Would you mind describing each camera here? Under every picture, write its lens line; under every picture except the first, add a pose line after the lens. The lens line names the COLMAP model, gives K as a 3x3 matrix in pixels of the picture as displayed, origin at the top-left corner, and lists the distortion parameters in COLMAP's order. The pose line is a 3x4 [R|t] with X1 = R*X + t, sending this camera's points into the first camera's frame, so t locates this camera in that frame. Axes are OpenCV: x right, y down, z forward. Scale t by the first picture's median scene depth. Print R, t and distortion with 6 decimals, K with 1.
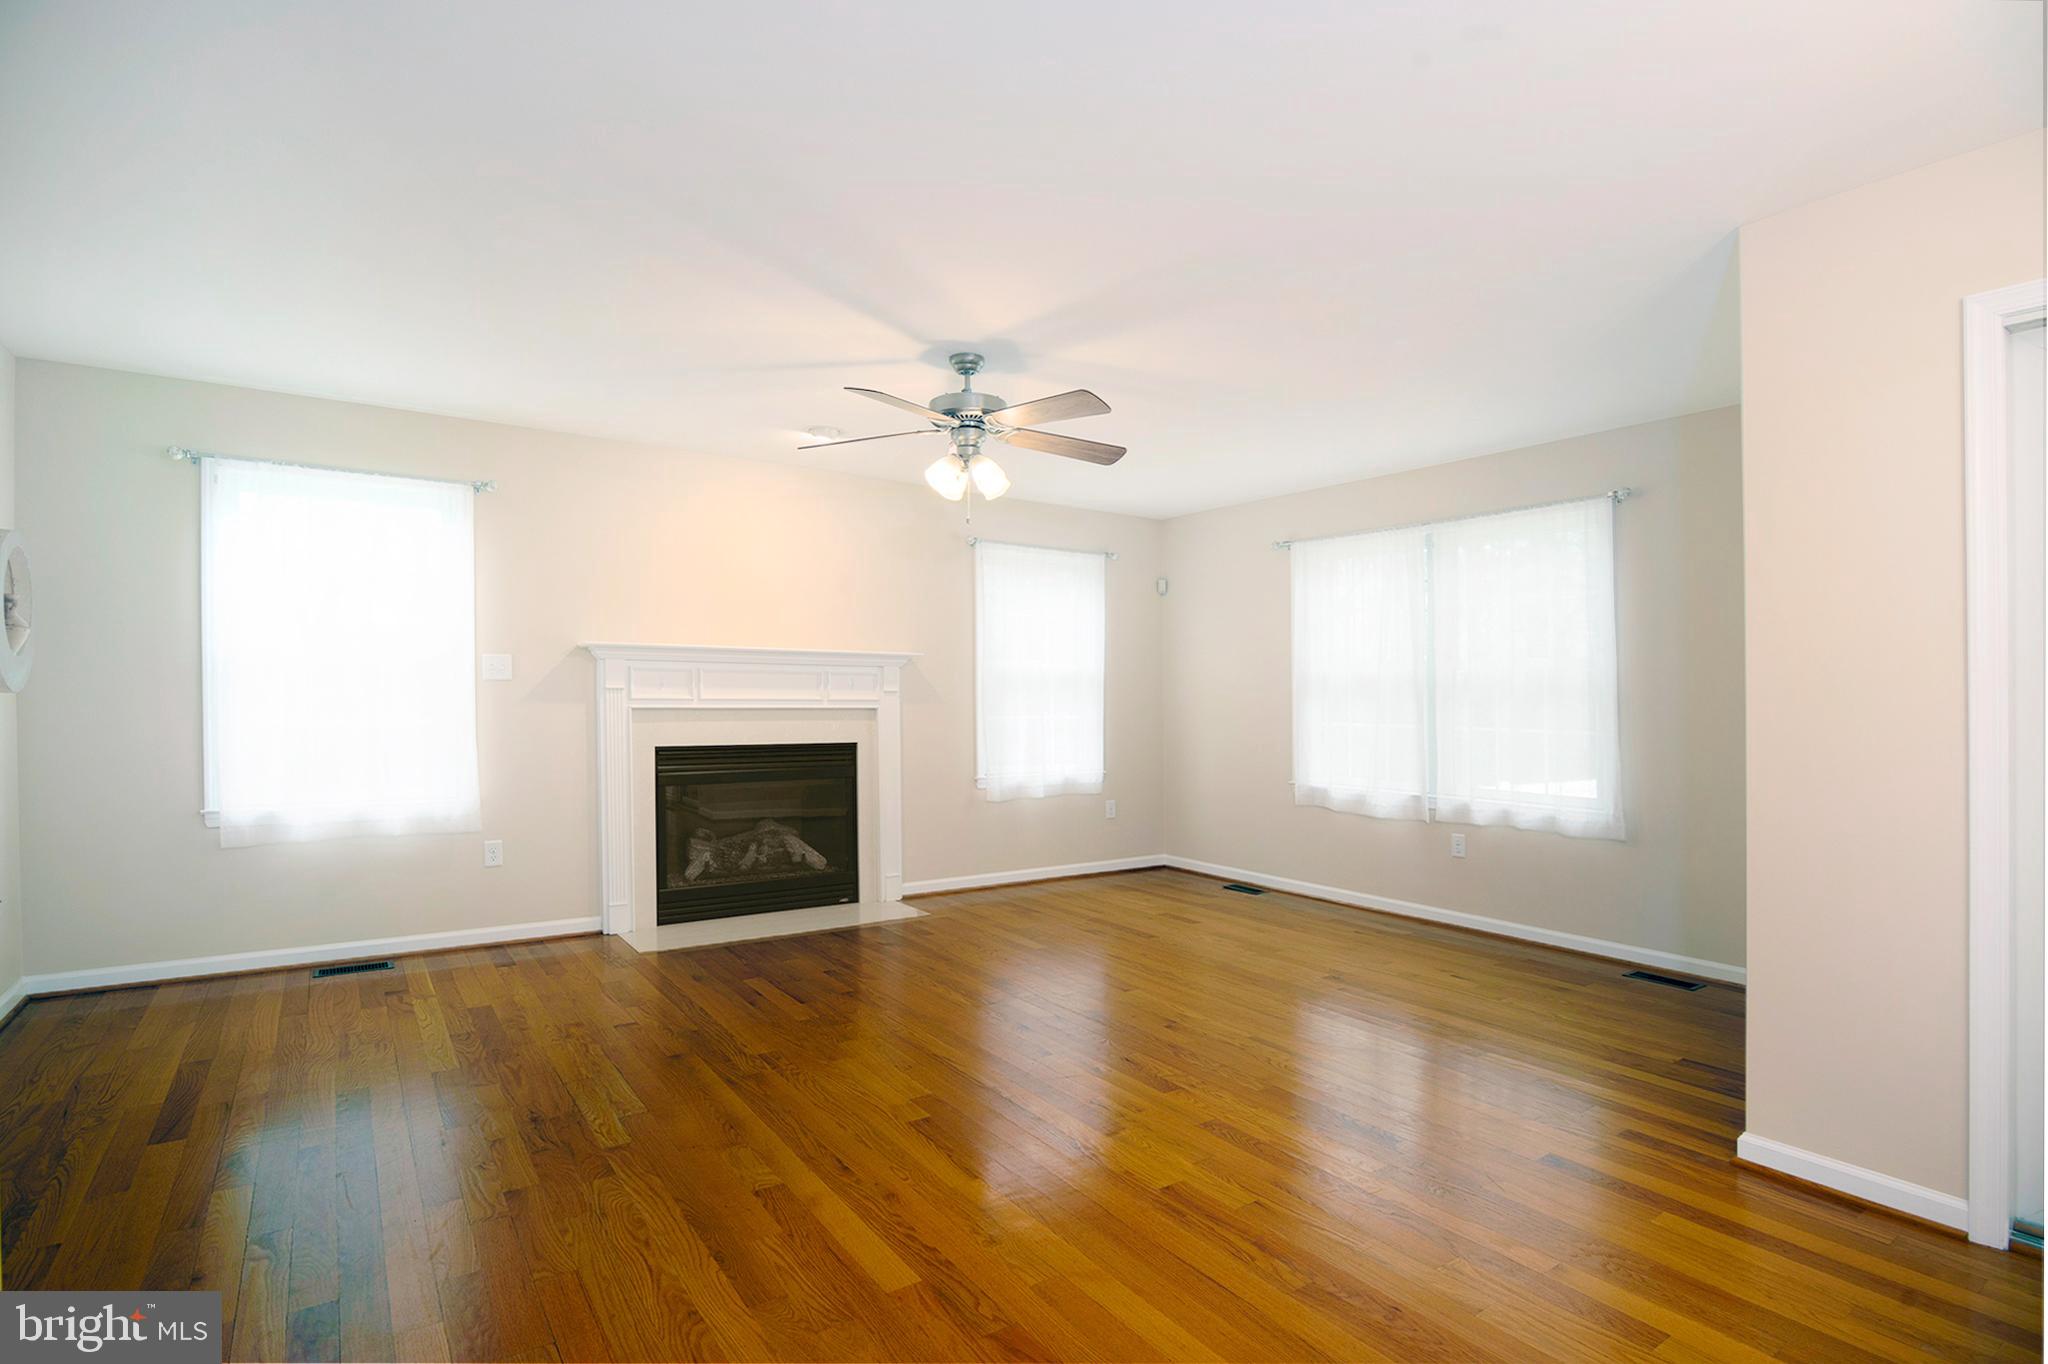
lens RADIAL K [[1027.9, 0, 1048.5], [0, 1027.9, 729.1], [0, 0, 1]] dist [-0.018716, -0.000083]
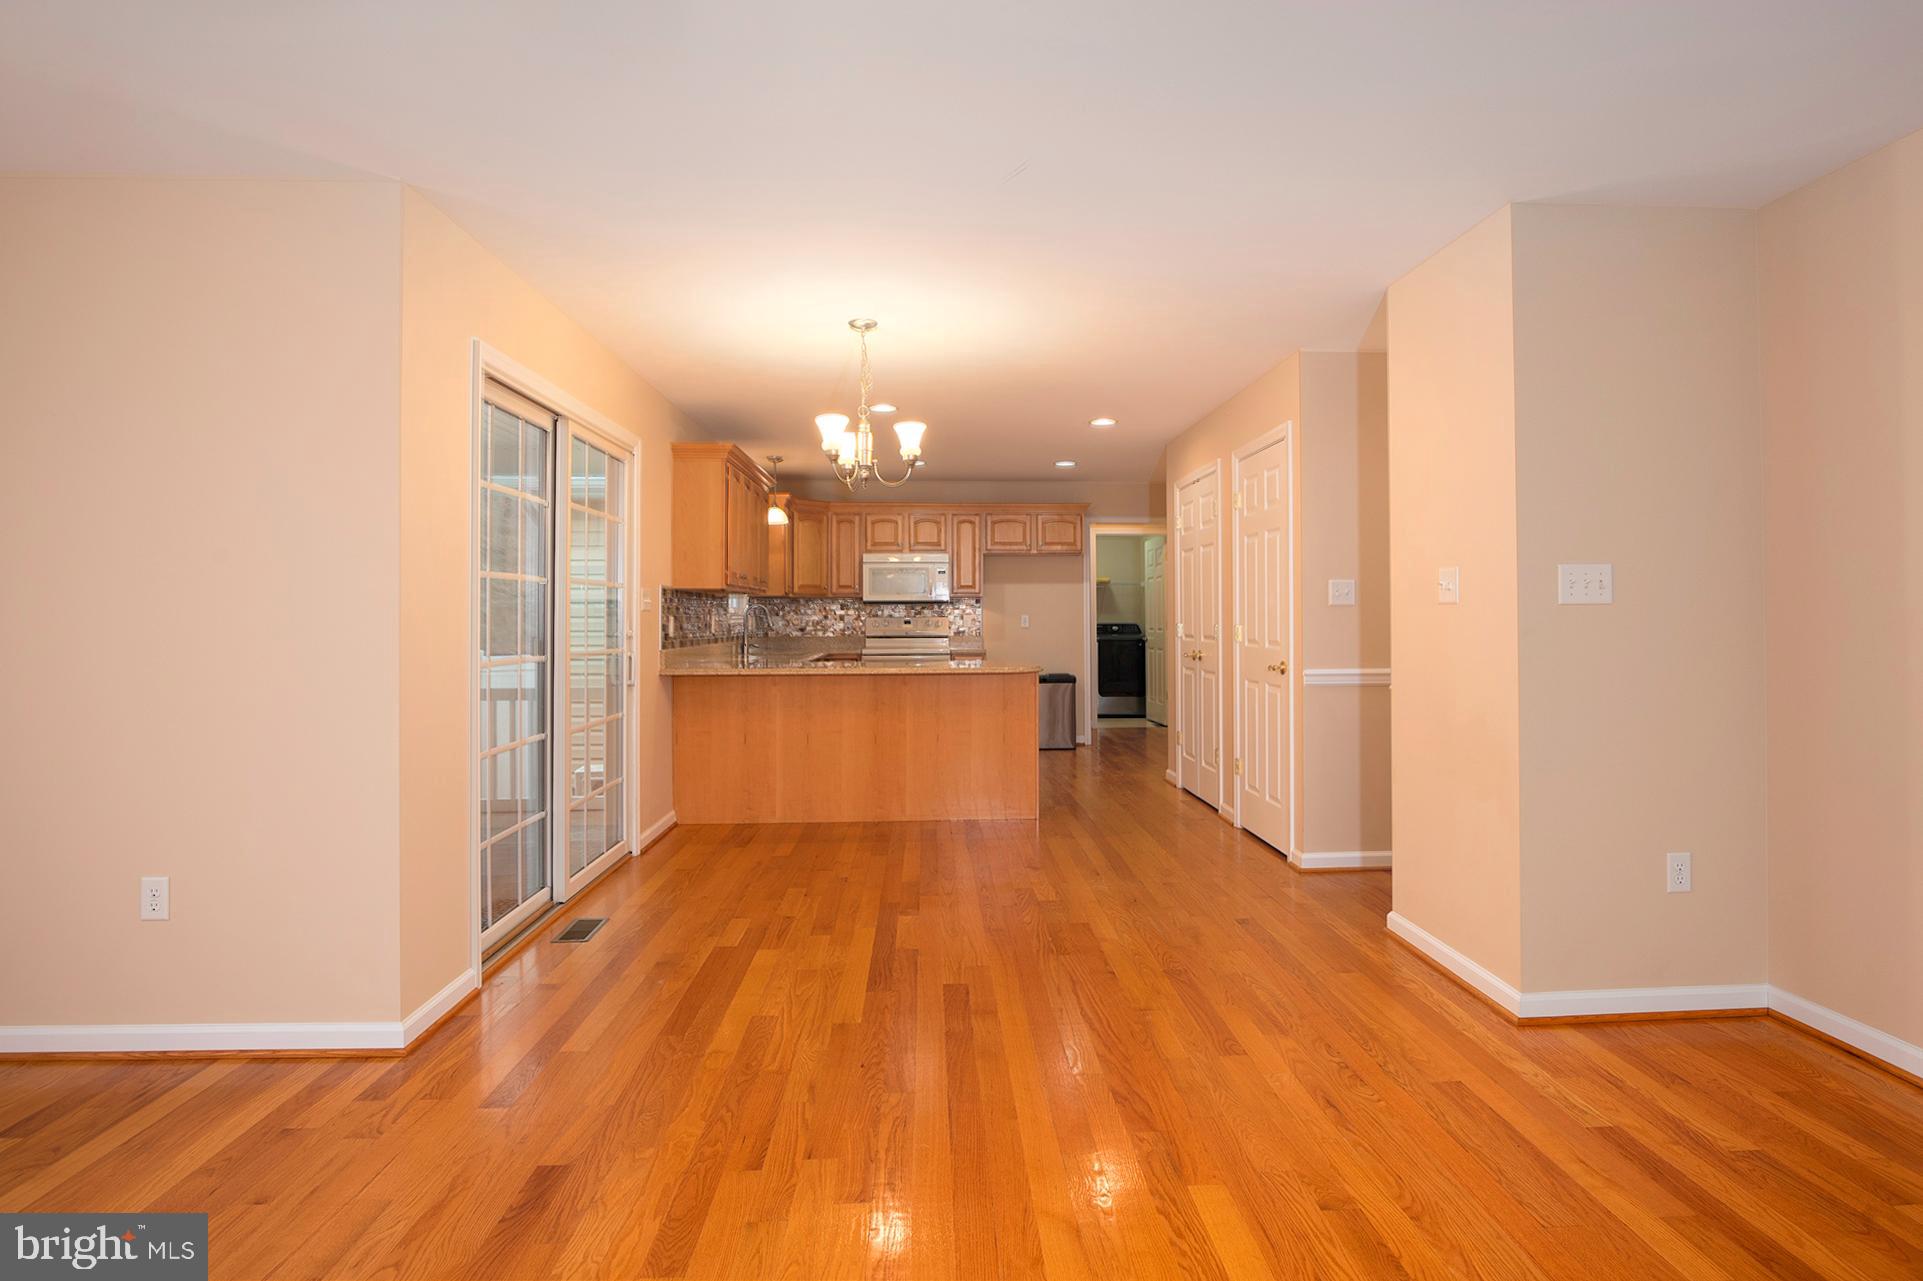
lens RADIAL K [[1010.5, 0, 983.7], [0, 1010.5, 607.0], [0, 0, 1]] dist [-0.020215, 0.000430]
pose [[-0.847046, -0.004440, 0.531501, -0.288438], [0.013073, 0.999489, 0.029184, -0.044252], [-0.531359, 0.031668, -0.846555, 1.159799]]
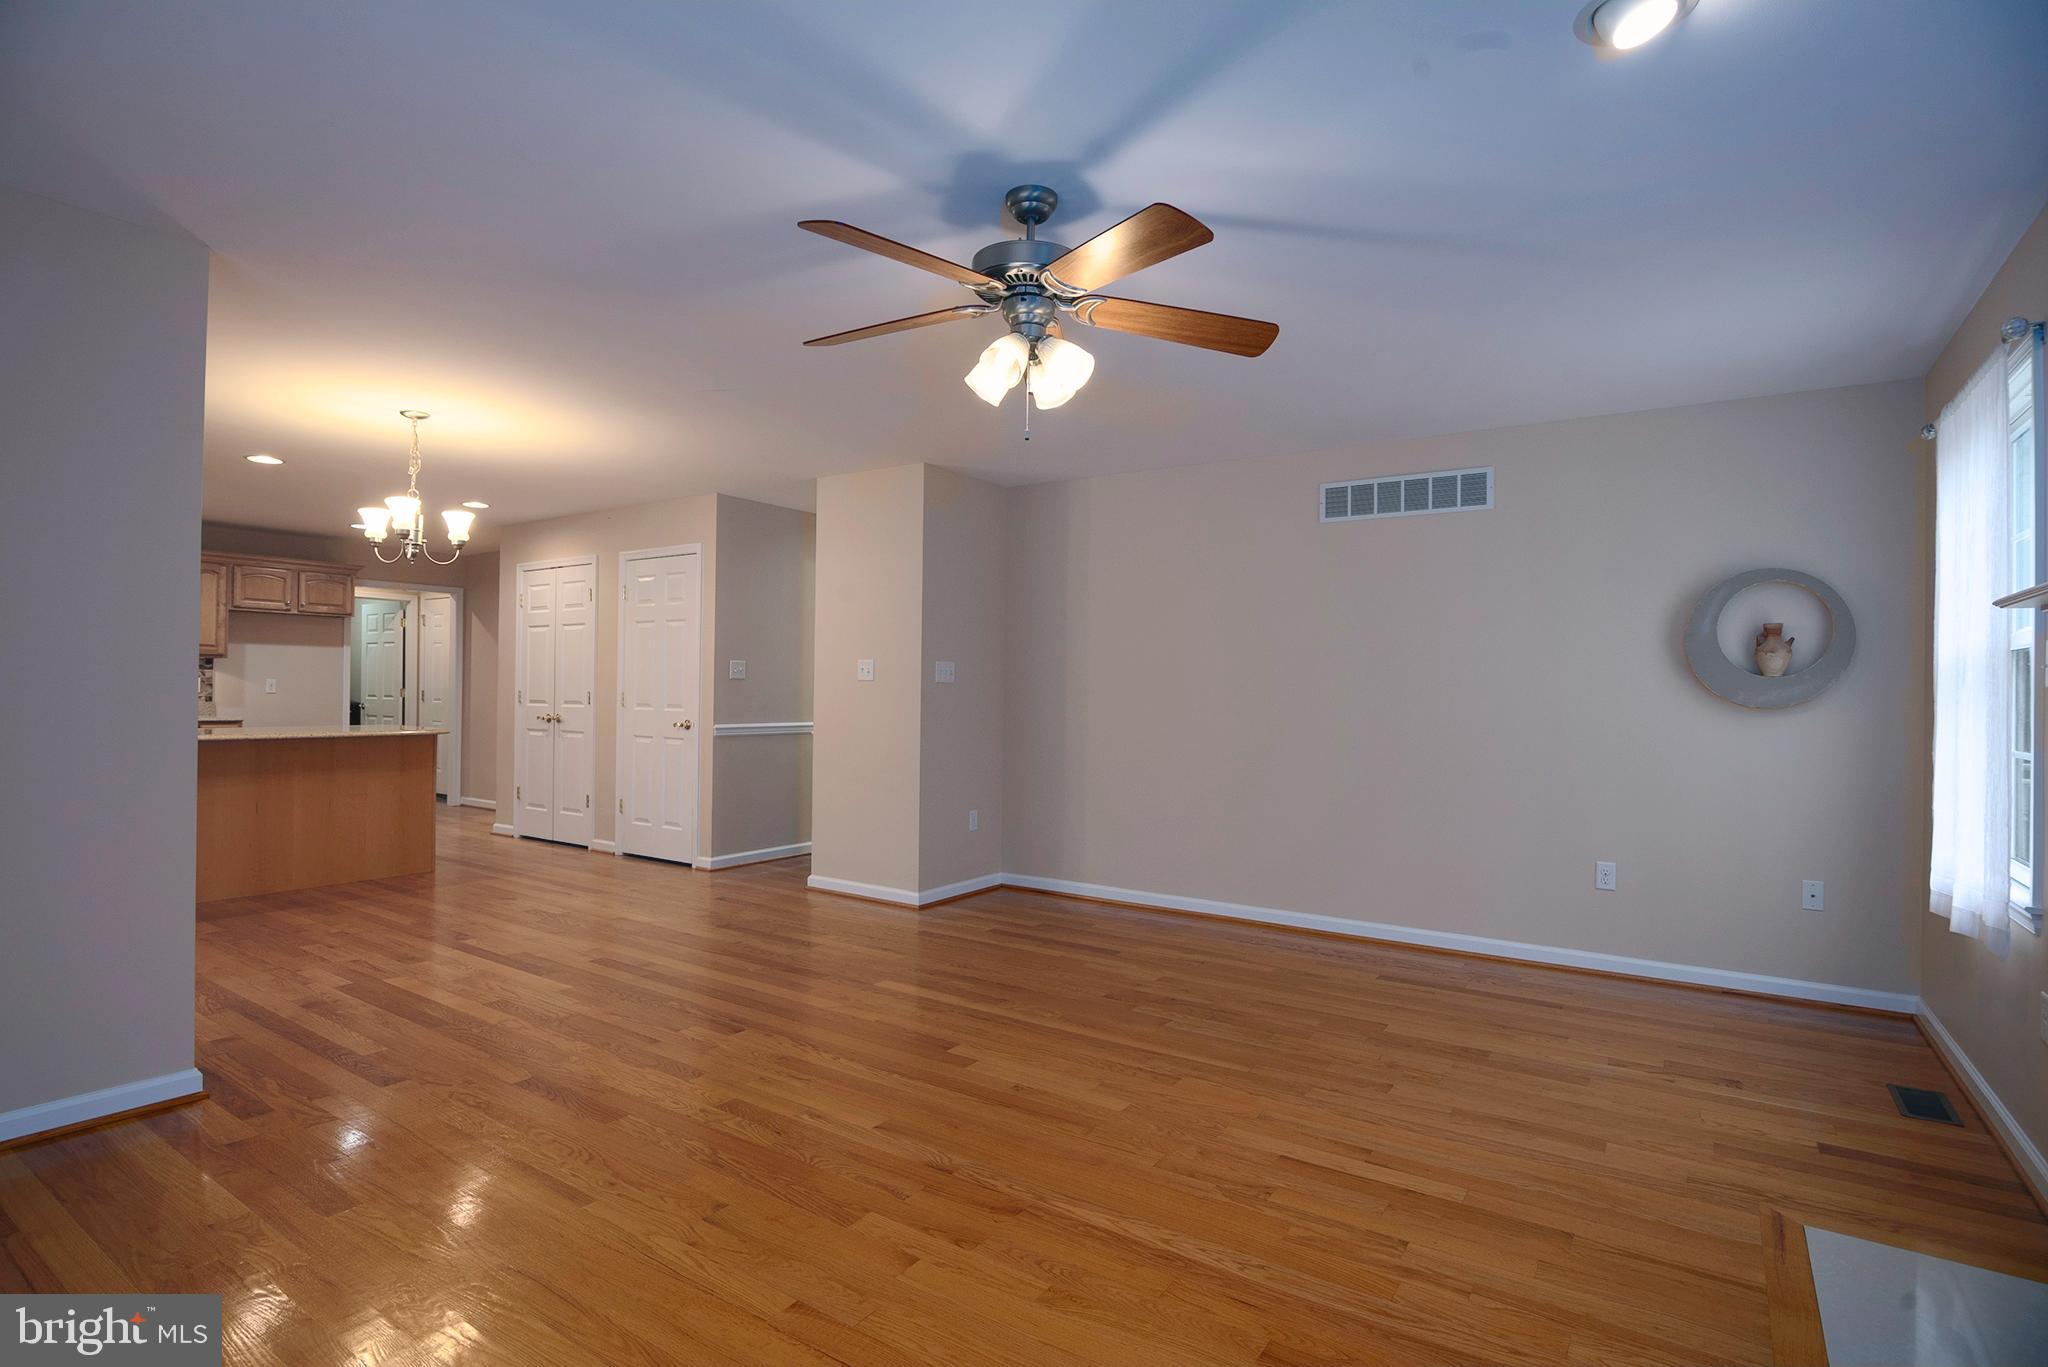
lens RADIAL K [[1001.8, 0, 1020.5], [0, 1001.8, 685.3], [0, 0, 1]] dist [-0.015419, 0.000403]
pose [[-0.937607, -0.025752, -0.346741, 0.173753], [-0.037028, 0.998978, 0.025933, -0.057490], [0.345719, 0.037155, -0.937602, 1.718270]]
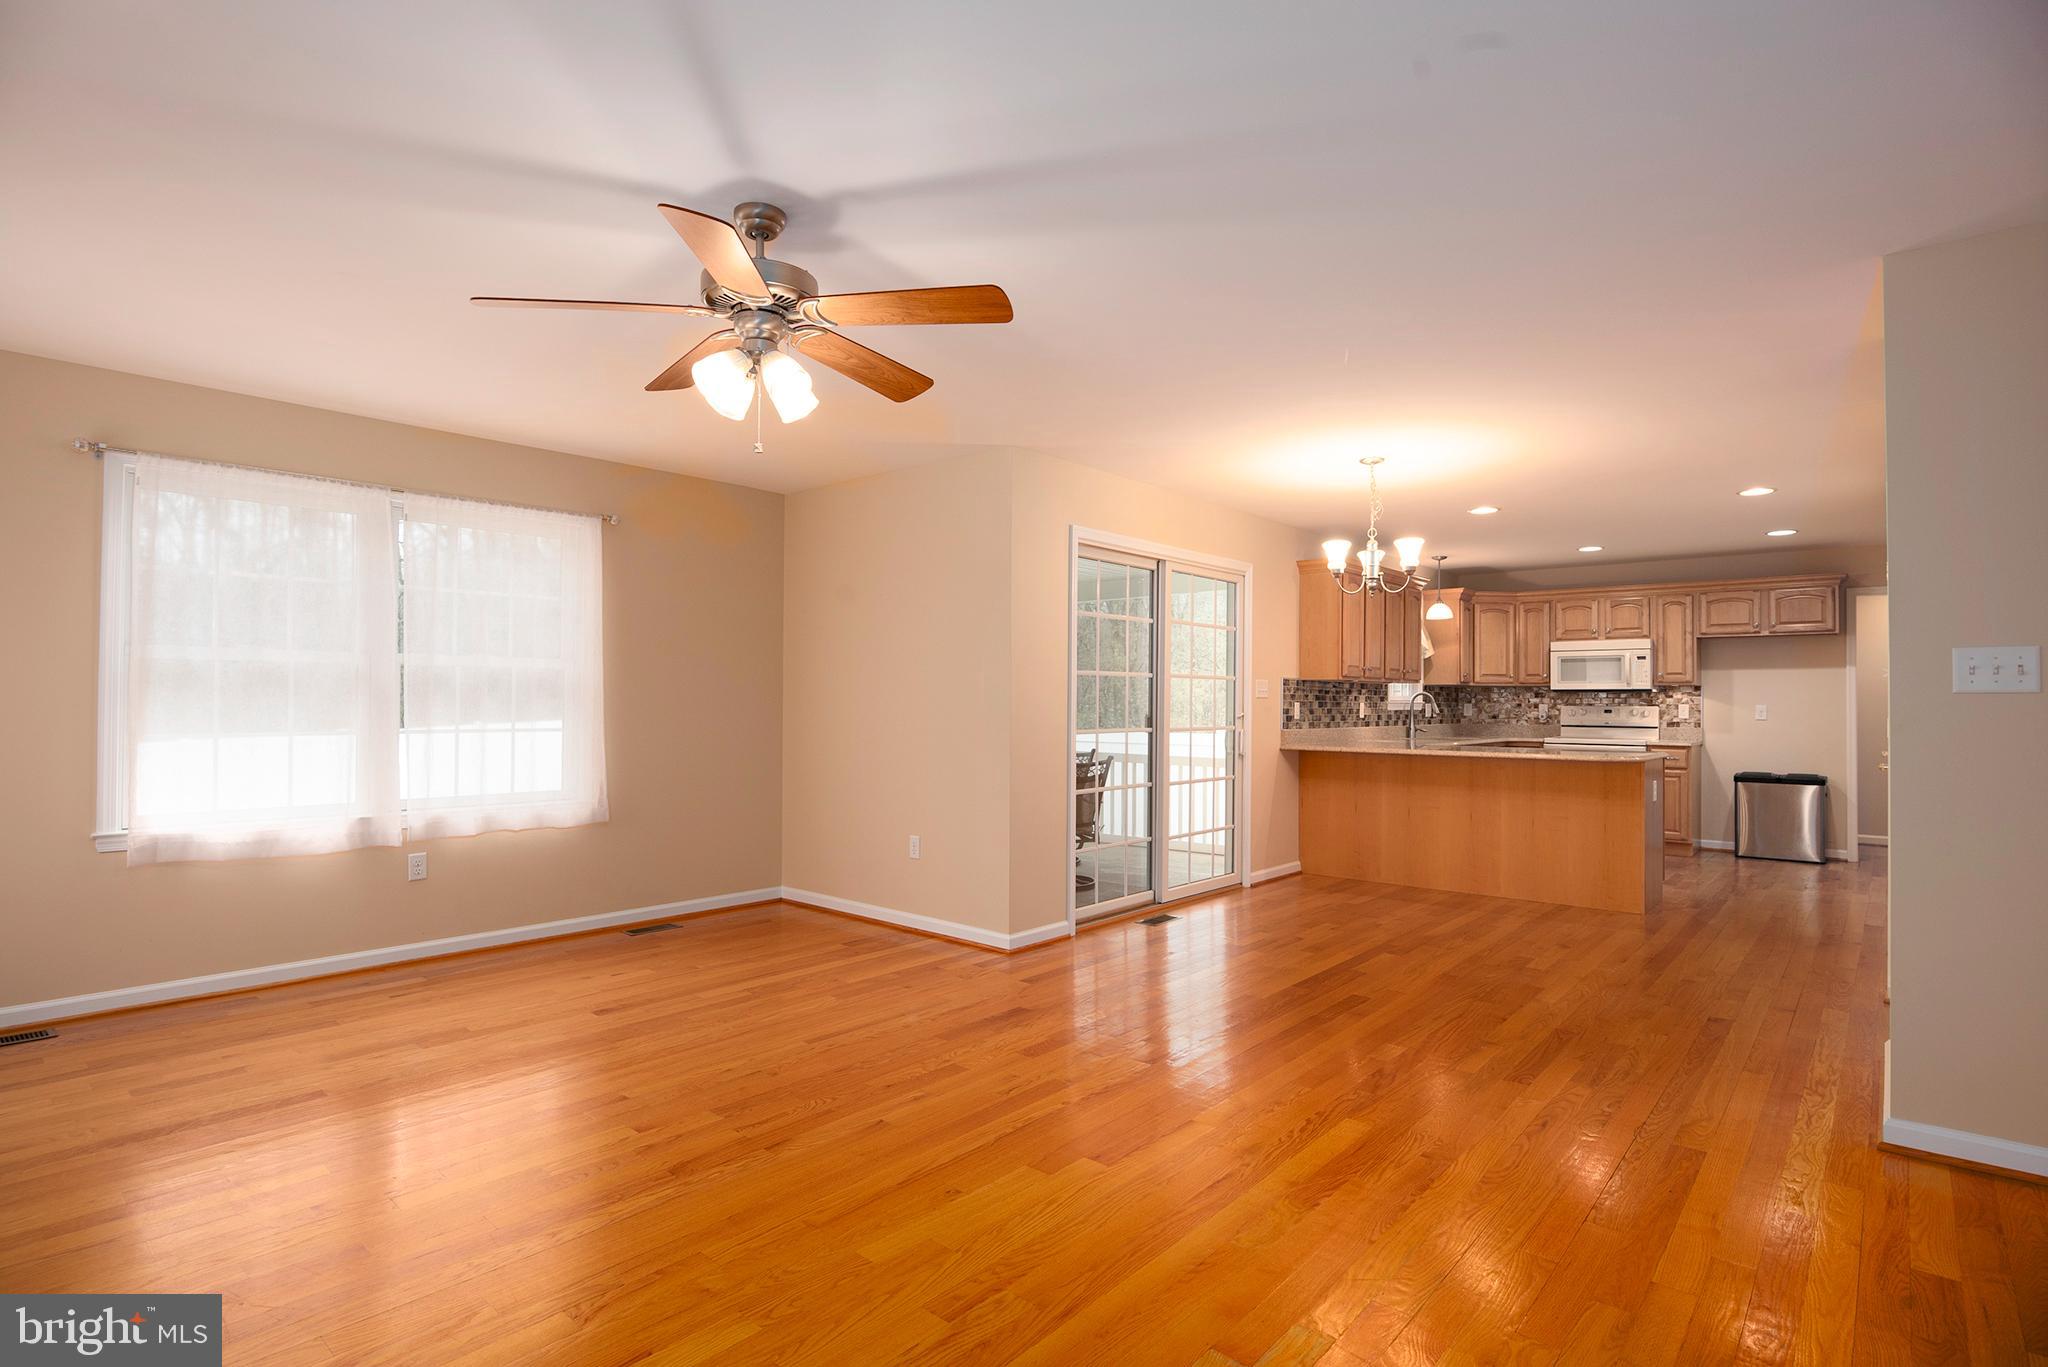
lens RADIAL K [[1001.8, 0, 1020.5], [0, 1001.8, 685.3], [0, 0, 1]] dist [-0.015419, 0.000403]
pose [[-0.228087, 0.003850, 0.973633, -0.809605], [0.027543, 0.999617, 0.002500, -0.042299], [-0.973251, 0.027387, -0.228106, 1.033921]]
